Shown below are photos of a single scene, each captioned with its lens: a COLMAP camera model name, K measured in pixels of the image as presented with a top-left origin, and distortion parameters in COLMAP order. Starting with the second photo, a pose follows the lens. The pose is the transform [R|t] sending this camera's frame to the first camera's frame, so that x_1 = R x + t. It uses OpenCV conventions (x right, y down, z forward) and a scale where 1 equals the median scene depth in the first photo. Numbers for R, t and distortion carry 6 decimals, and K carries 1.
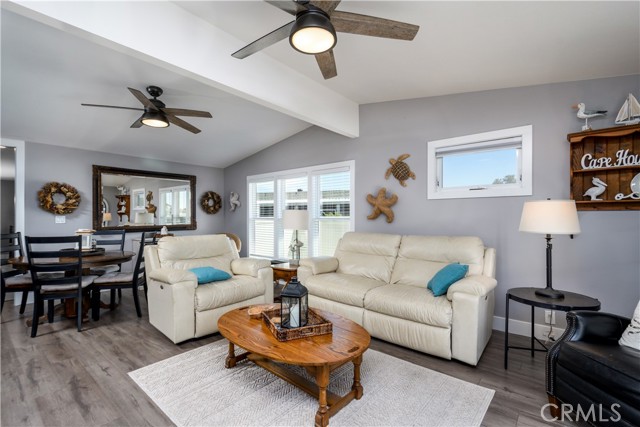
lens RADIAL K [[289.4, 0, 315.7], [0, 289.4, 214.5], [0, 0, 1]] dist [0.016807, -0.000461]
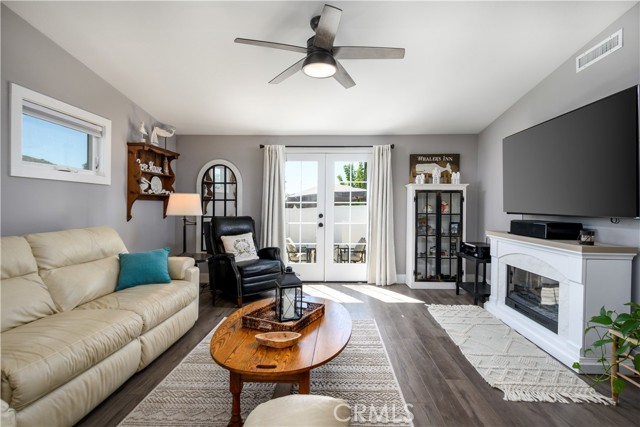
lens RADIAL K [[307.5, 0, 339.6], [0, 307.5, 205.6], [0, 0, 1]] dist [-0.004098, 0.000076]
pose [[-0.667178, 0.003432, 0.744890, -0.784558], [-0.001669, 0.999980, -0.006102, 0.020400], [-0.744896, -0.005314, -0.667159, 1.272040]]
